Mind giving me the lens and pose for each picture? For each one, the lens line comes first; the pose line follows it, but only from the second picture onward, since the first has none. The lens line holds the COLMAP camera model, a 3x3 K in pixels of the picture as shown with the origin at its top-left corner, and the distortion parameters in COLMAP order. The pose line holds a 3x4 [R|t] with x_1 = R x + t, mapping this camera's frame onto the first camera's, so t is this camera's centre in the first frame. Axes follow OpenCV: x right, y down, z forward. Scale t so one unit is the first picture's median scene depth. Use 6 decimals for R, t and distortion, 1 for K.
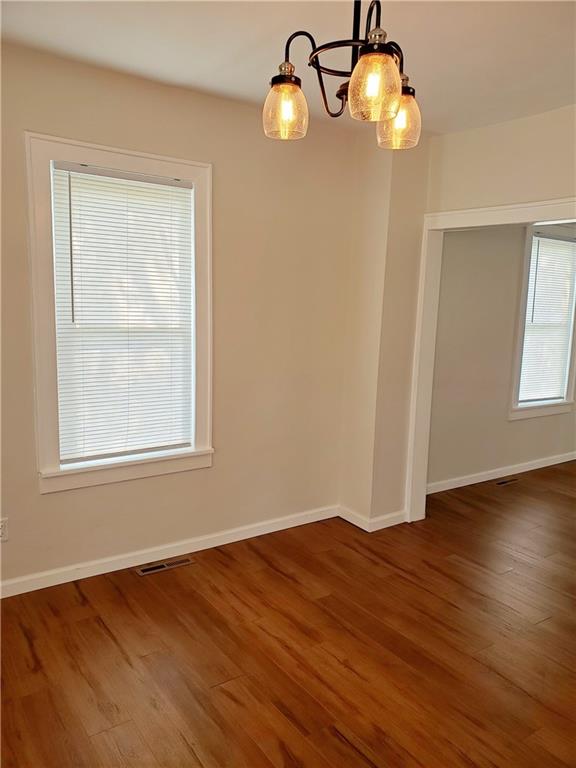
lens RADIAL K [[591.4, 0, 288.0], [0, 591.4, 384.0], [0, 0, 1]] dist [0.016187, 0.000154]
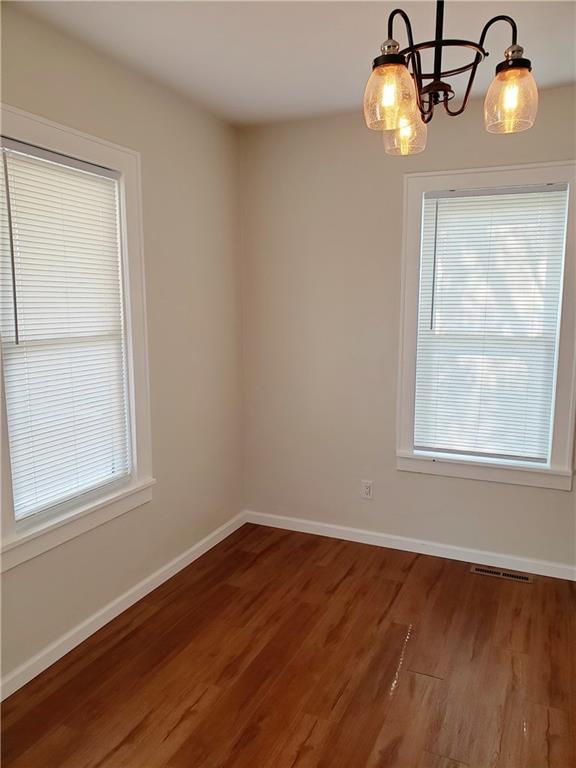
lens RADIAL K [[581.1, 0, 288.0], [0, 581.1, 384.0], [0, 0, 1]] dist [-0.000265, -0.005444]
pose [[0.511167, 0.098191, -0.853854, 0.453297], [-0.110100, 0.992749, 0.048251, -0.021139], [0.852400, 0.069346, 0.518271, 0.179035]]
